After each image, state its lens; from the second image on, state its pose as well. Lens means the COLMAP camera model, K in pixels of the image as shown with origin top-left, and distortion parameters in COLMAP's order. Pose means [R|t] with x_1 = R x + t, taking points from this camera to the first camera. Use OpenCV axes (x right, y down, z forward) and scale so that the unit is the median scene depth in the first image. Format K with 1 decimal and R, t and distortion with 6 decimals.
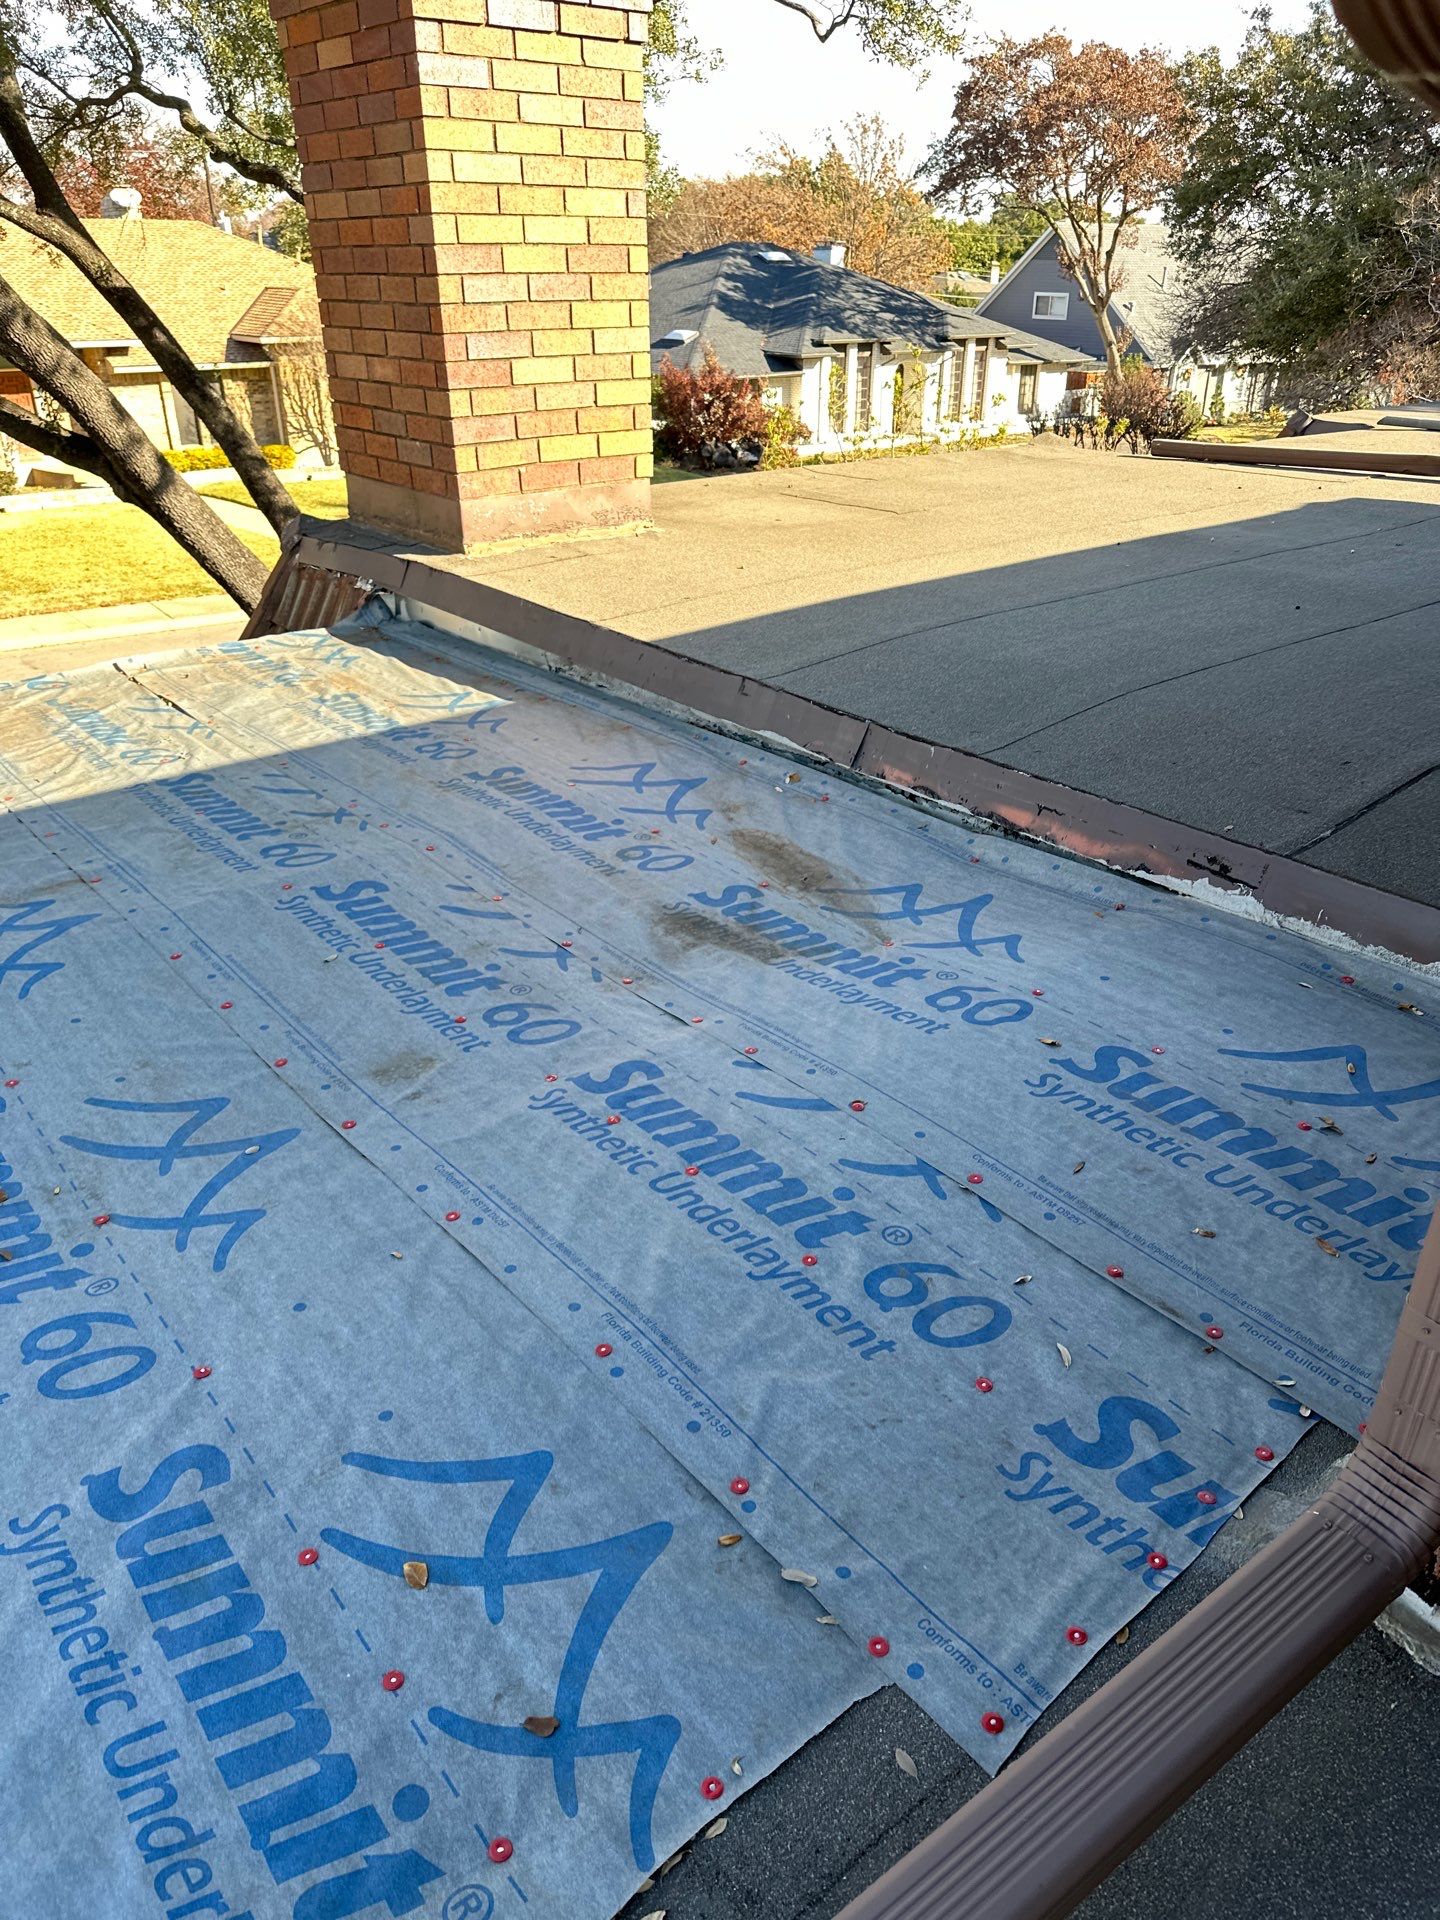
lens RADIAL K [[1353.9, 0, 729.9], [0, 1353.9, 983.2], [0, 0, 1]] dist [0.041985, -0.047270]
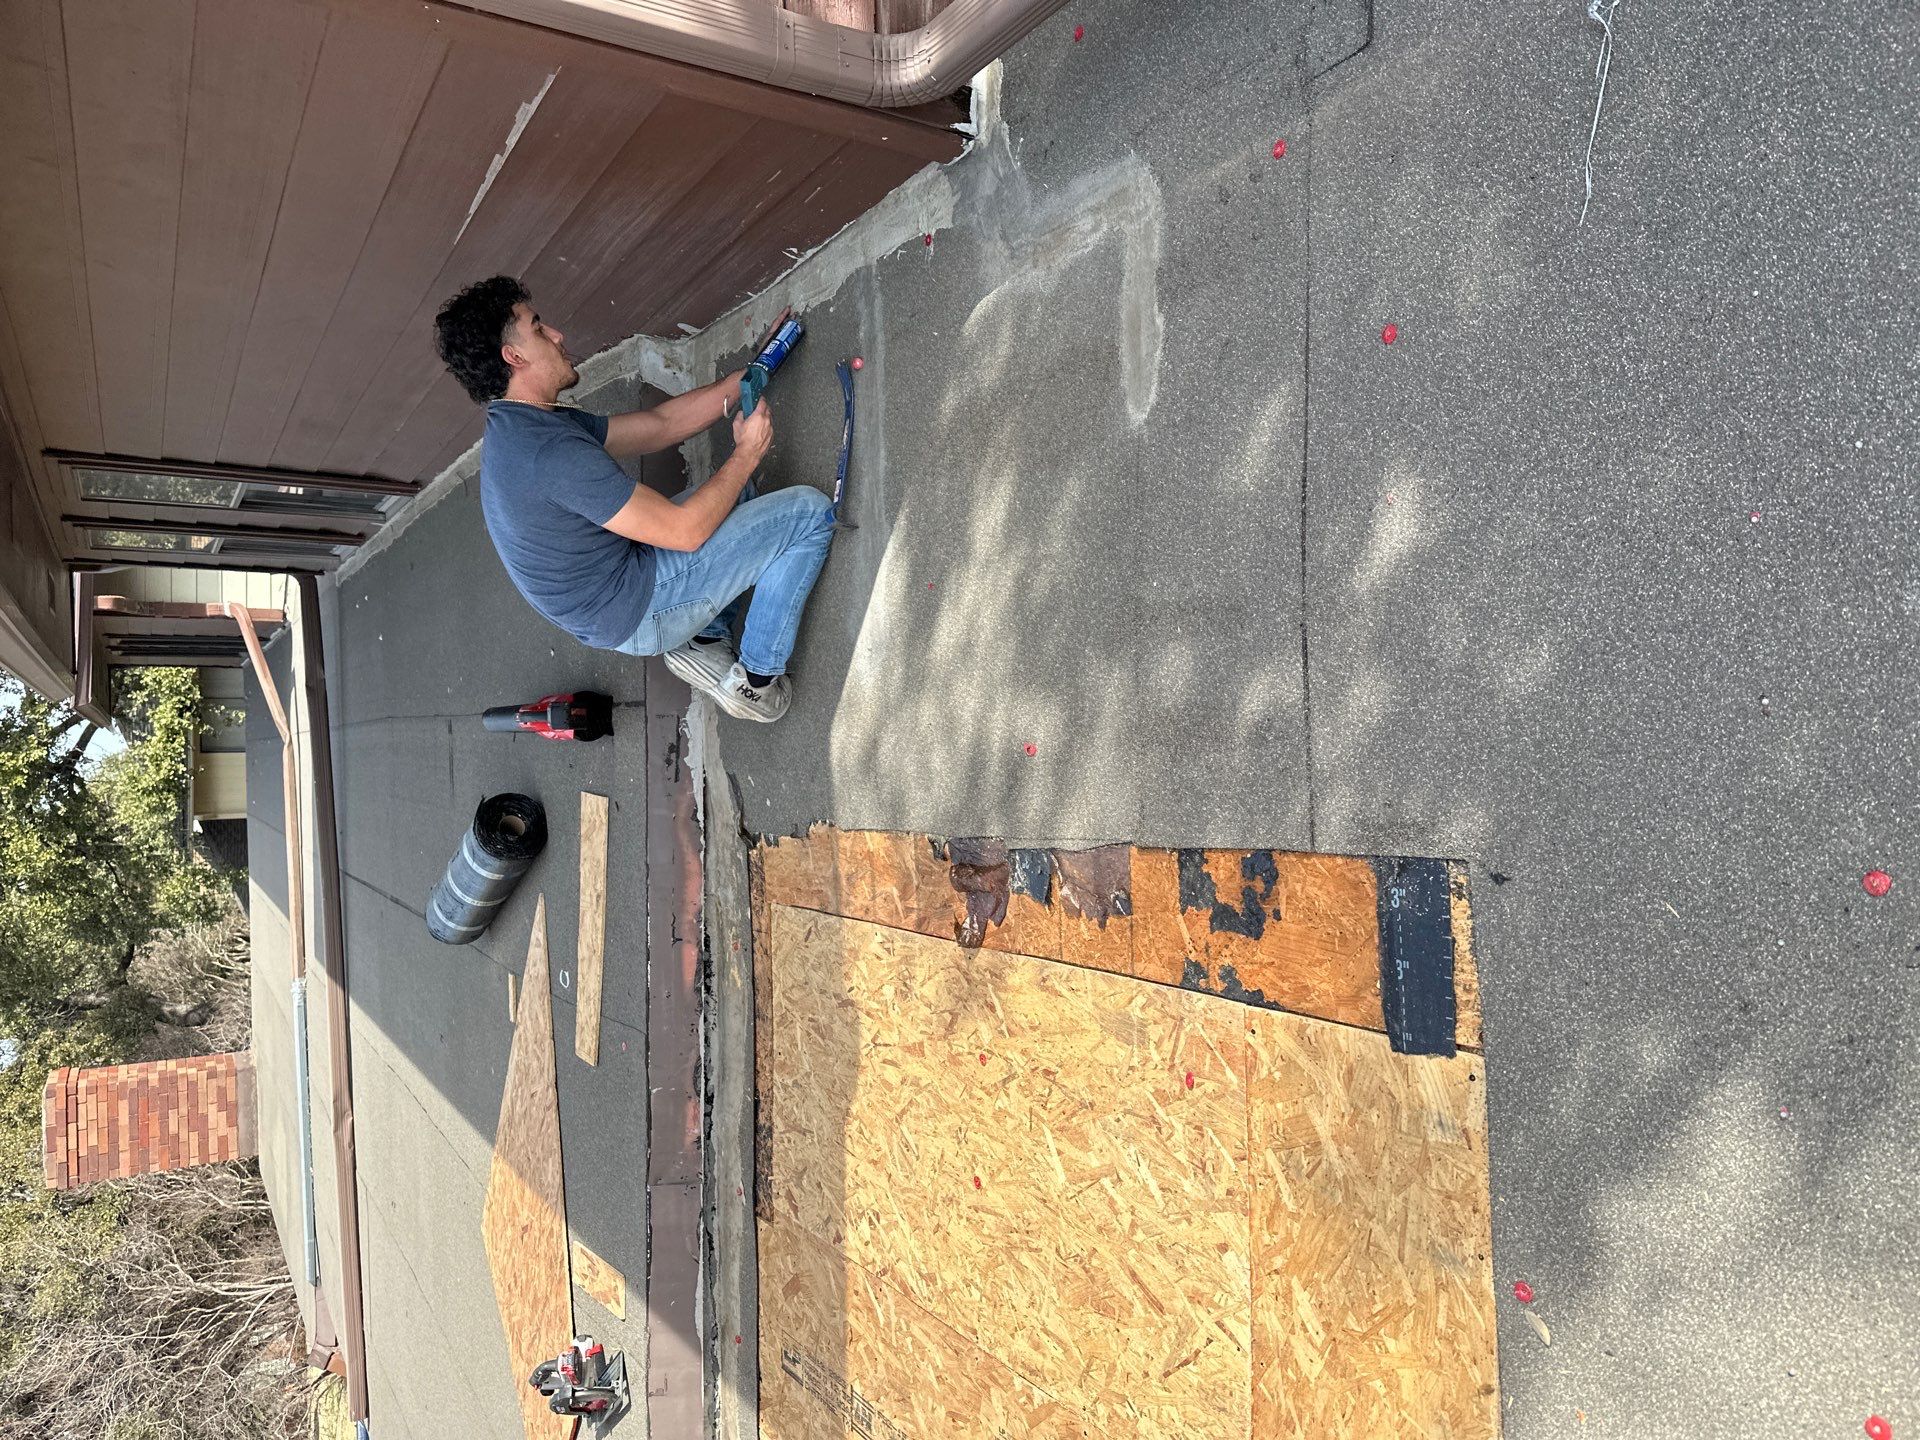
lens RADIAL K [[1353.9, 0, 991.2], [0, 1353.9, 764.9], [0, 0, 1]] dist [0.041985, -0.047270]
pose [[-0.417923, -0.639907, 0.644872, -0.311780], [0.902207, -0.375627, 0.211959, -0.050934], [0.106597, 0.670391, 0.734312, 0.098769]]
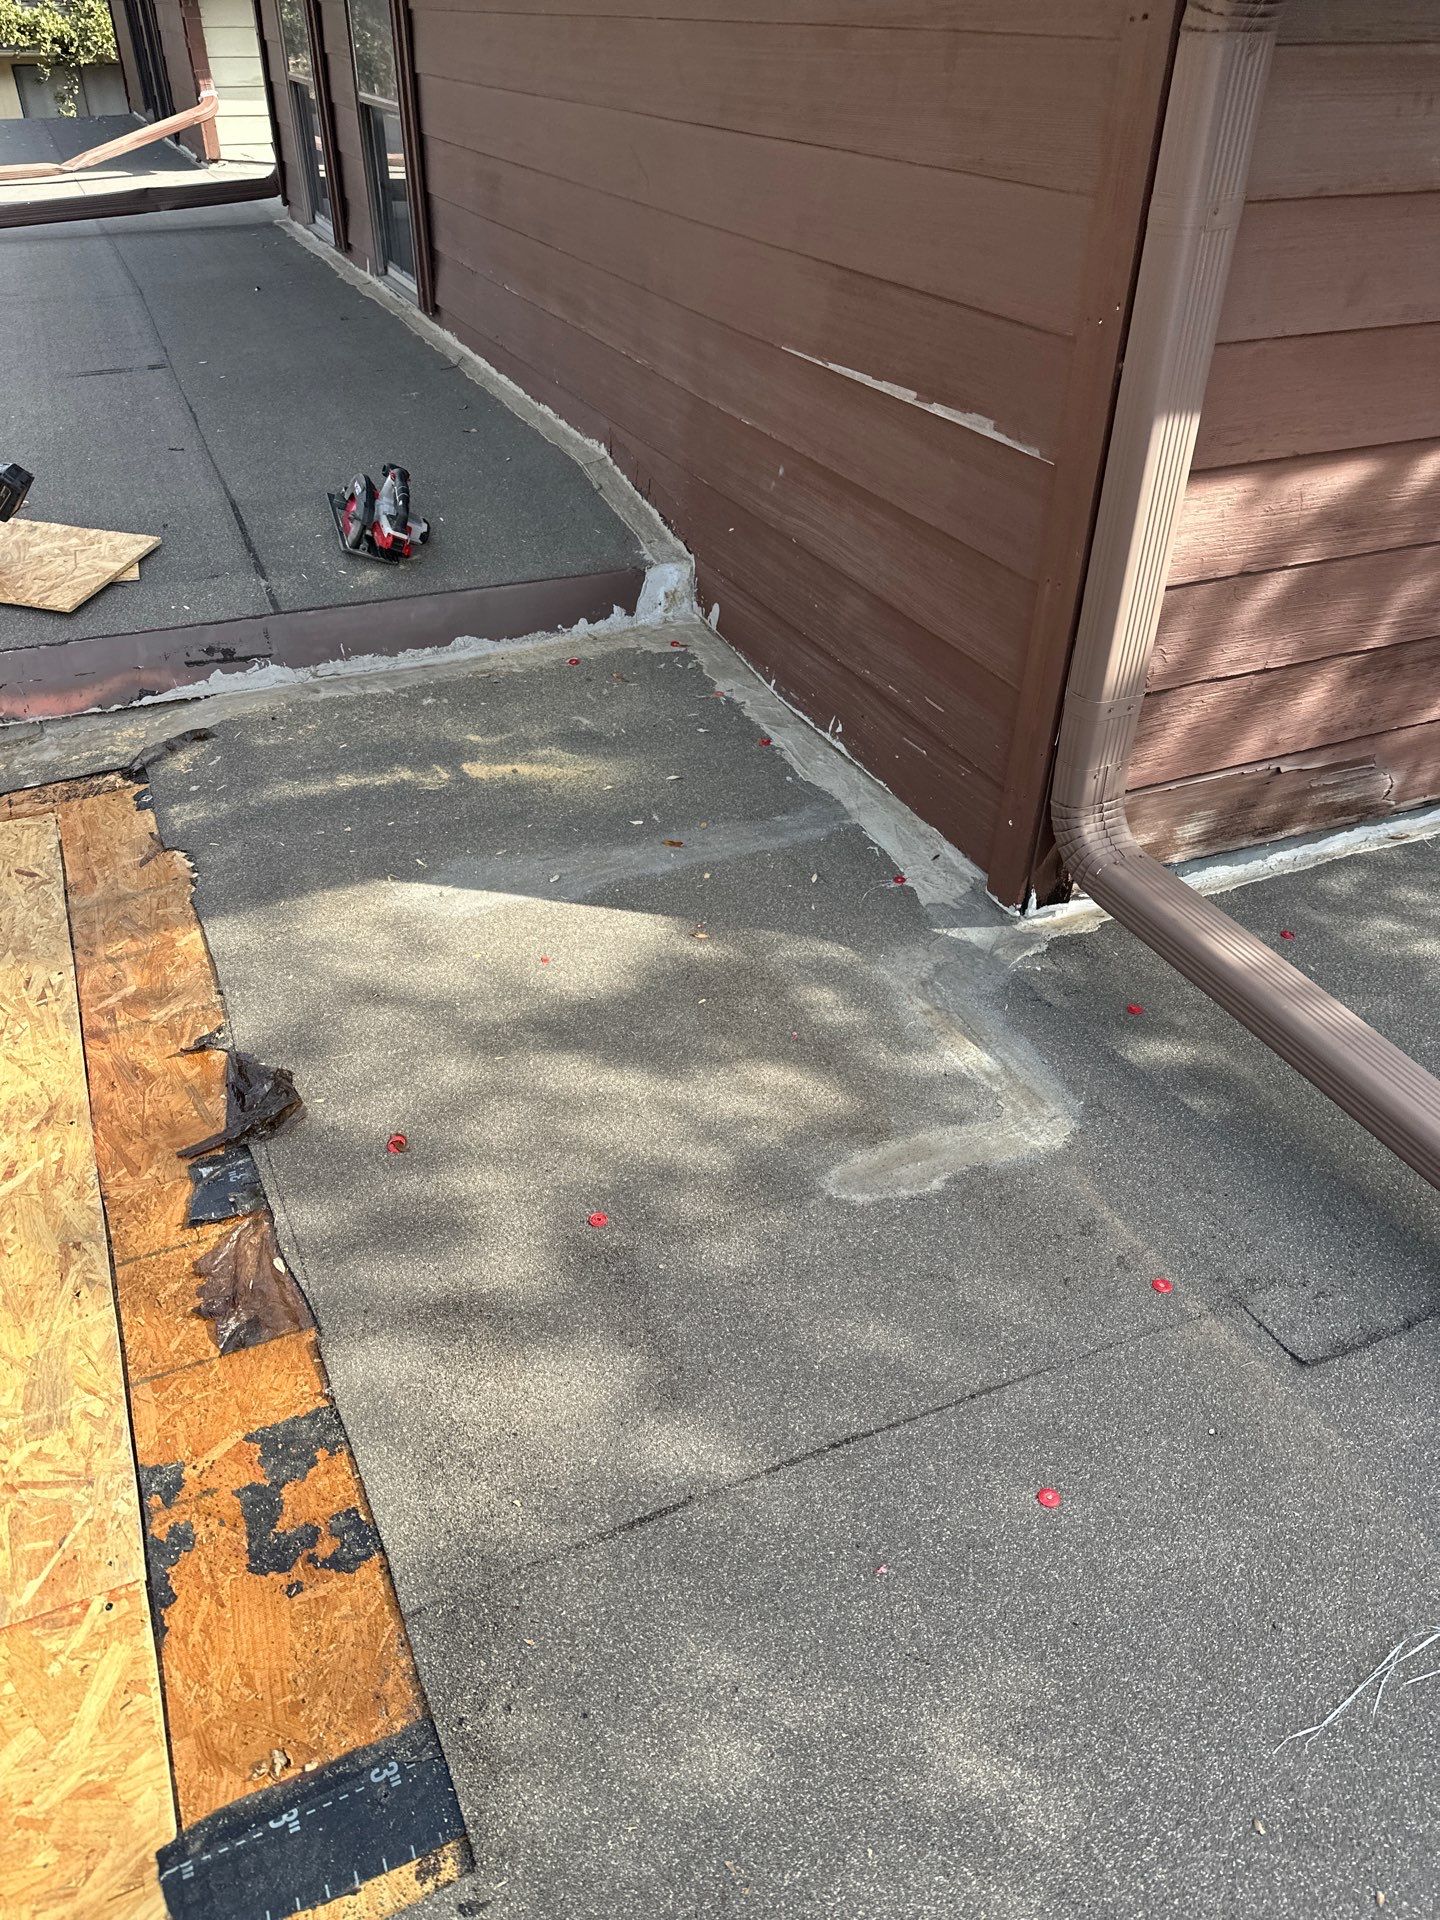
lens RADIAL K [[1353.9, 0, 715.3], [0, 1353.9, 1009.2], [0, 0, 1]] dist [0.041985, -0.047270]
pose [[0.273993, -0.574474, 0.771302, -0.250261], [0.447059, 0.786157, 0.426727, -0.083953], [-0.851508, 0.227897, 0.472226, 0.184112]]
